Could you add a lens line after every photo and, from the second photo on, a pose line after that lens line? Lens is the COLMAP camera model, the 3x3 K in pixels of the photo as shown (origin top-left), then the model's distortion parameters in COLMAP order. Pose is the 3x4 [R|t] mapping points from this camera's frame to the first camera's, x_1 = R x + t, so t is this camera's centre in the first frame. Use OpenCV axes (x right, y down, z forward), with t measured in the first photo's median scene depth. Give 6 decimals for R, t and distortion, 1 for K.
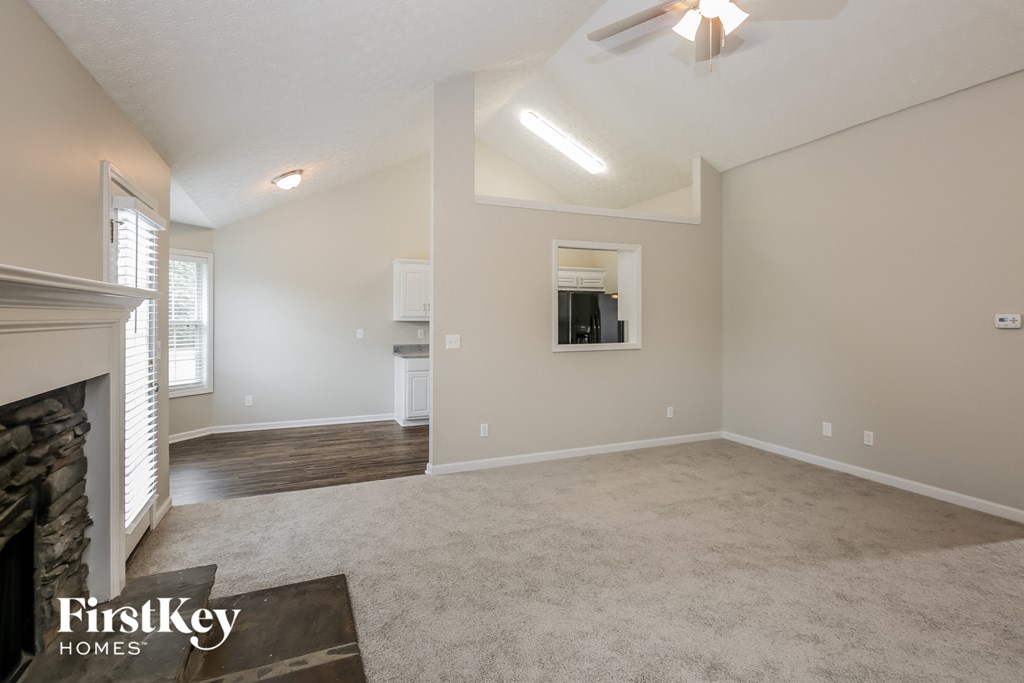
lens RADIAL K [[493.7, 0, 526.2], [0, 493.7, 313.0], [0, 0, 1]] dist [0.003429, -0.004204]
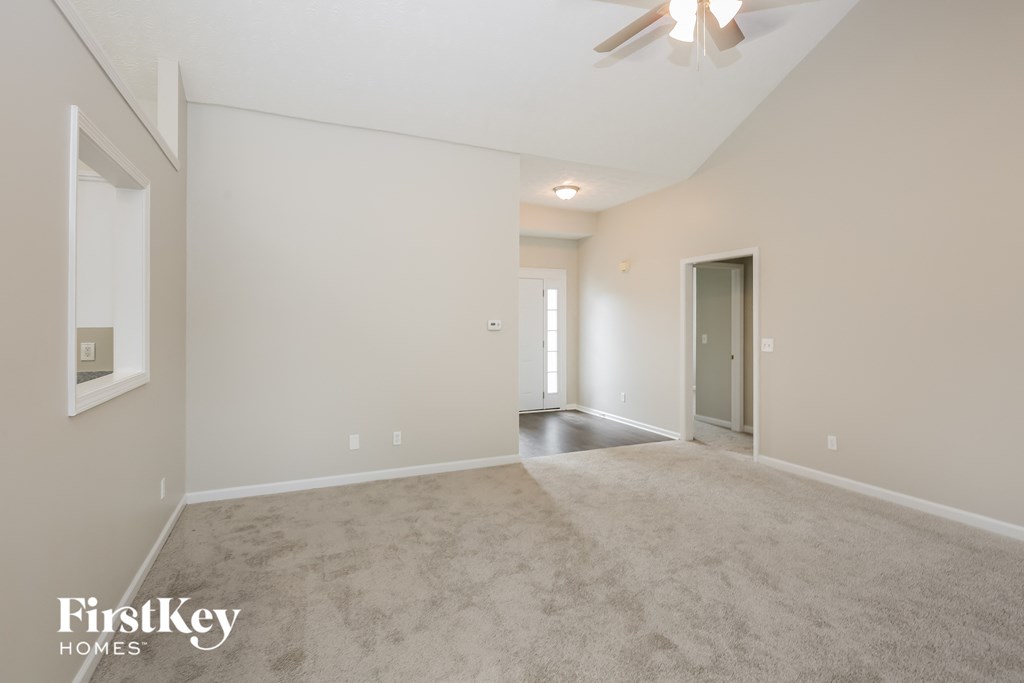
lens RADIAL K [[493.7, 0, 484.9], [0, 493.7, 332.2], [0, 0, 1]] dist [0.003429, -0.004204]
pose [[0.012873, -0.018256, 0.999750, -0.342371], [-0.013944, 0.999733, 0.018435, 0.008715], [-0.999820, -0.014178, 0.012615, 0.810634]]
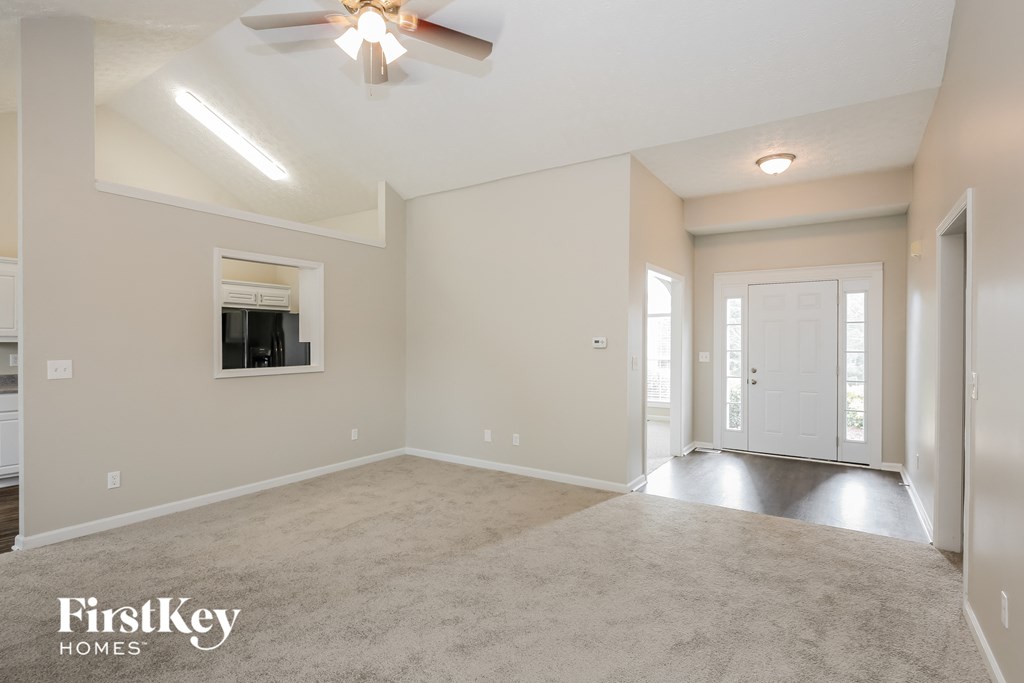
lens RADIAL K [[493.7, 0, 515.6], [0, 493.7, 345.6], [0, 0, 1]] dist [0.003429, -0.004204]
pose [[0.846369, -0.002514, 0.532591, 0.048912], [-0.008901, 0.999782, 0.018865, 0.000717], [-0.532522, -0.020707, 0.846163, -0.014754]]
